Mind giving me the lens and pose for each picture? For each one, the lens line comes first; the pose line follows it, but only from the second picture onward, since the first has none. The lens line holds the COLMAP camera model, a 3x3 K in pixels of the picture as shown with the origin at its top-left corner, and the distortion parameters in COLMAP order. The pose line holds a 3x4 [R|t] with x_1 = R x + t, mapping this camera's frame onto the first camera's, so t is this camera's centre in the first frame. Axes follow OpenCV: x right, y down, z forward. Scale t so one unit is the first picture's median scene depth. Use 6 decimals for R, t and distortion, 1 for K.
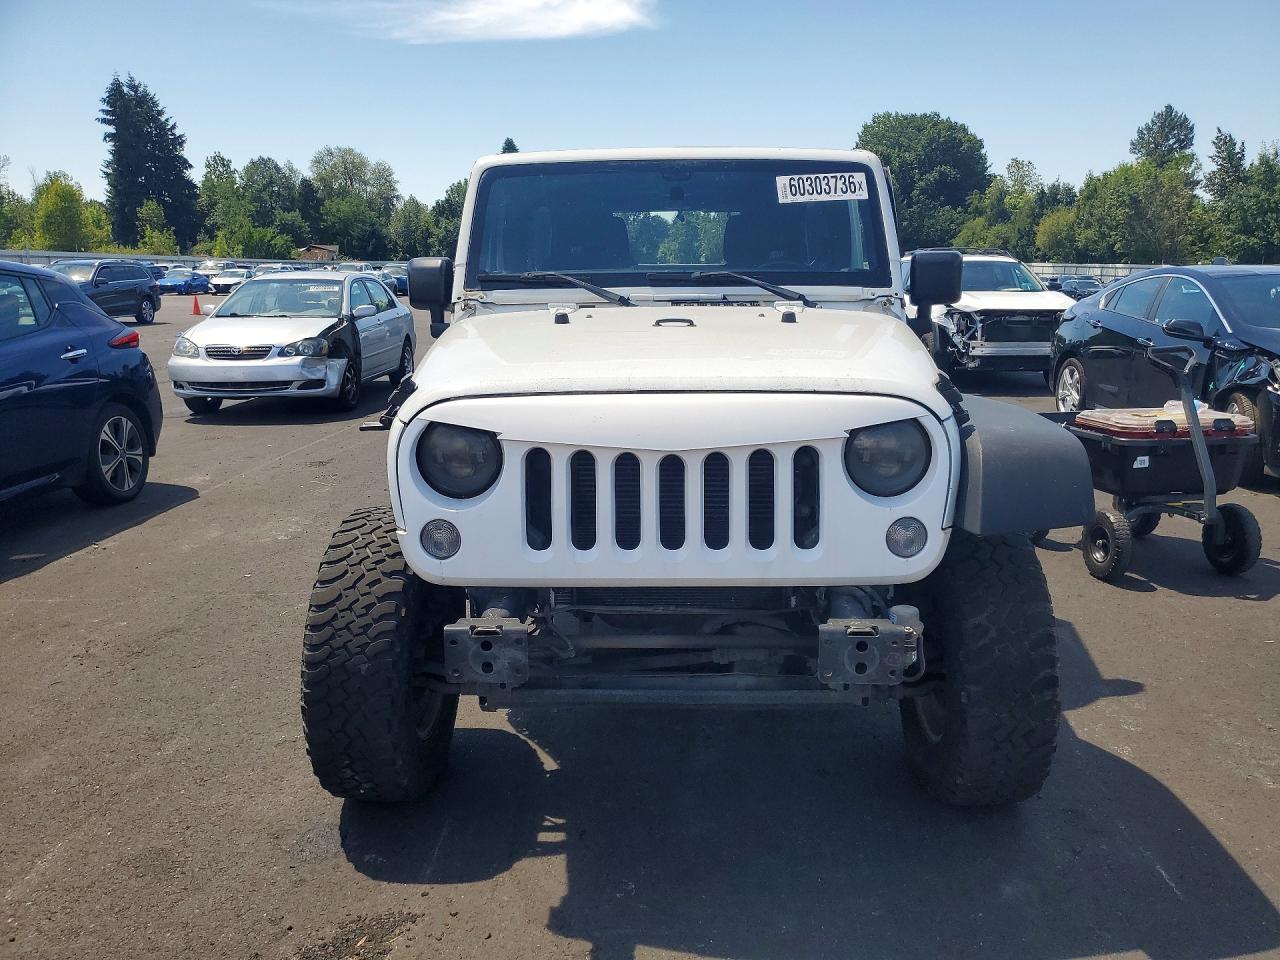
lens RADIAL K [[1004.6, 0, 652.4], [0, 1004.6, 487.5], [0, 0, 1]] dist [0.044445, -0.012390]
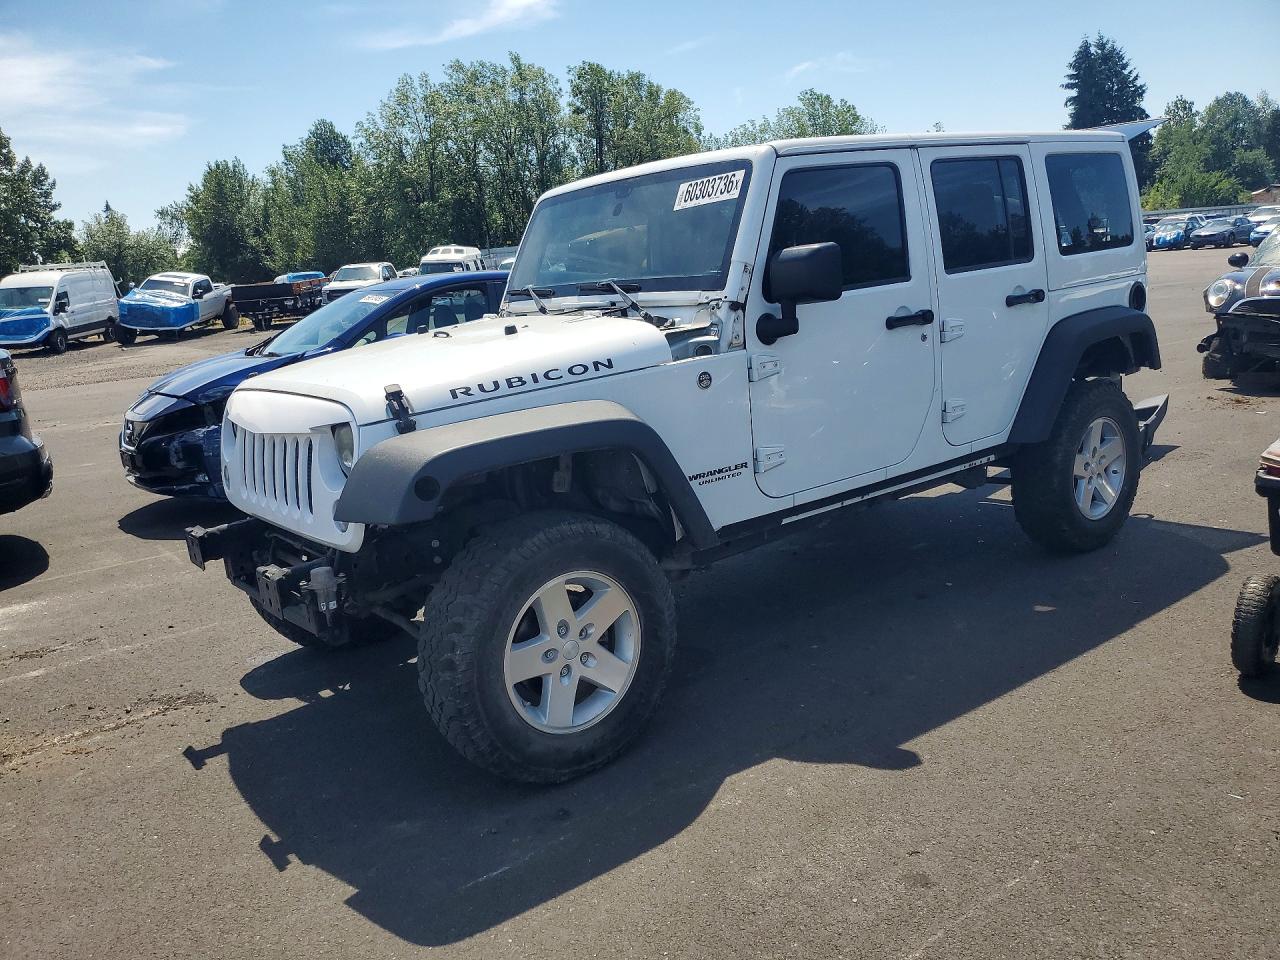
lens RADIAL K [[1004.6, 0, 647.1], [0, 1004.6, 494.2], [0, 0, 1]] dist [0.044445, -0.012390]
pose [[0.645557, 0.128239, -0.752869, 0.017664], [-0.091811, 0.991683, 0.090194, -0.001554], [0.758174, 0.010896, 0.651961, 0.005721]]
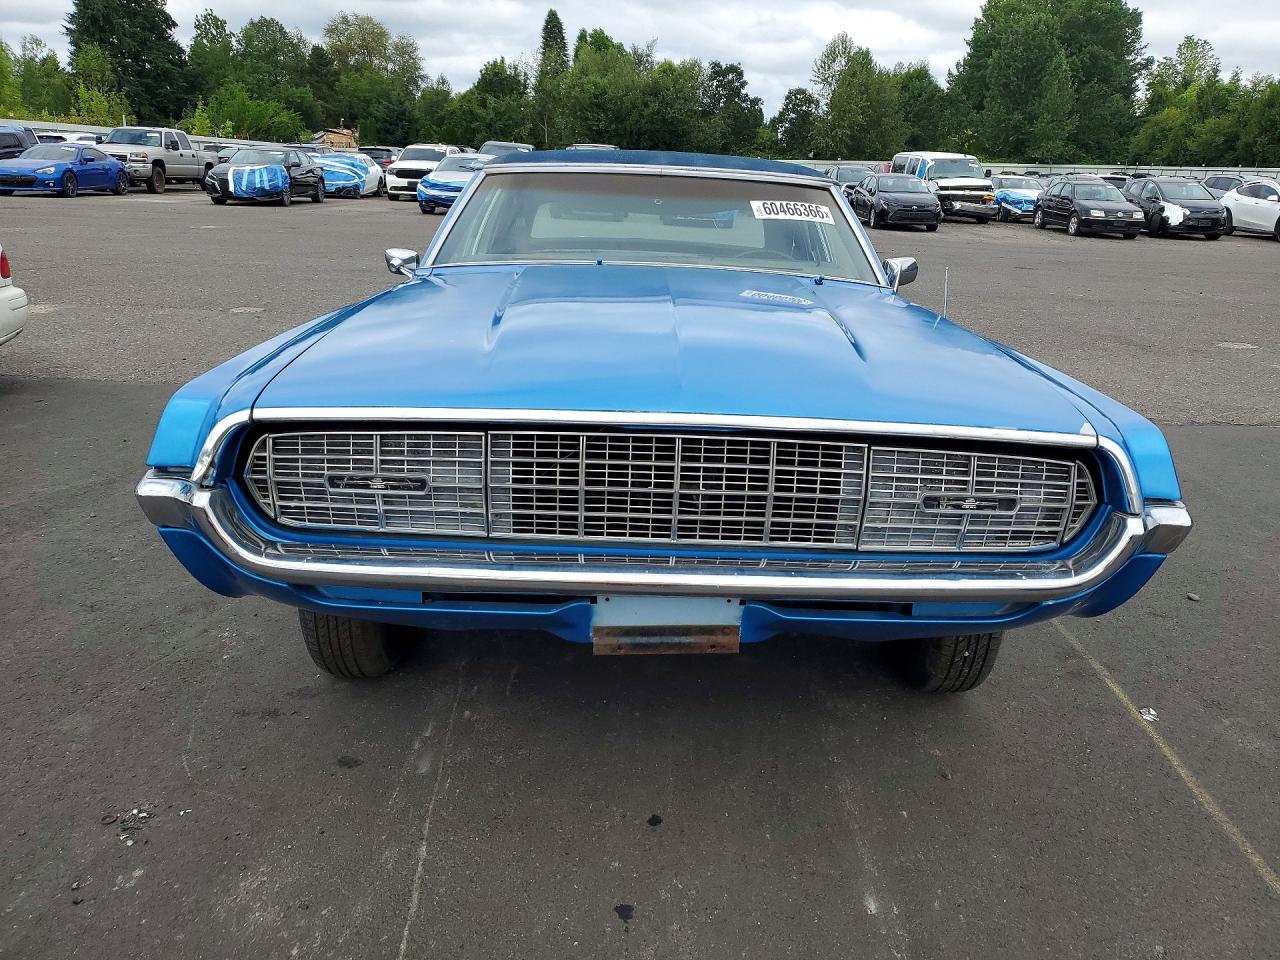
lens RADIAL K [[1004.6, 0, 670.7], [0, 1004.6, 481.6], [0, 0, 1]] dist [0.044445, -0.012390]
pose [[0.999745, 0.022015, 0.005123, -0.055949], [-0.022372, 0.996099, 0.085360, -0.031783], [-0.003224, -0.085453, 0.996337, 0.158006]]
